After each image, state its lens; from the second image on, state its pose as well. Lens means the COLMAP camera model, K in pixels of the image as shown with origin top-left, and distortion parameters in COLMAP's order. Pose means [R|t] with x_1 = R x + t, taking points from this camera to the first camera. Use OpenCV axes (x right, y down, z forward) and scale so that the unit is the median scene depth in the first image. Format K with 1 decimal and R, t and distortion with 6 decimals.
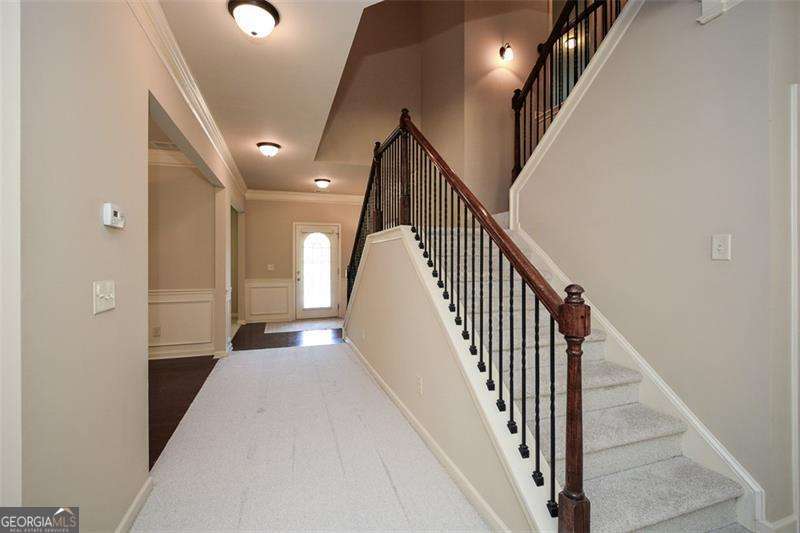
lens RADIAL K [[353.6, 0, 399.7], [0, 353.6, 262.5], [0, 0, 1]] dist [-0.000537, -0.001494]
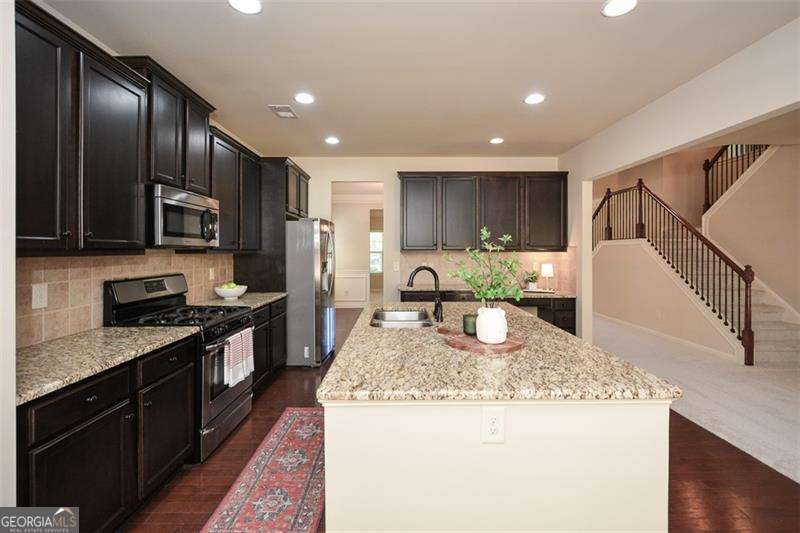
lens RADIAL K [[353.6, 0, 411.1], [0, 353.6, 252.9], [0, 0, 1]] dist [-0.000537, -0.001494]
pose [[0.955718, 0.006993, -0.294201, -1.249209], [-0.009986, 0.999913, -0.008674, 0.010610], [0.294115, 0.011228, 0.955704, -2.488389]]
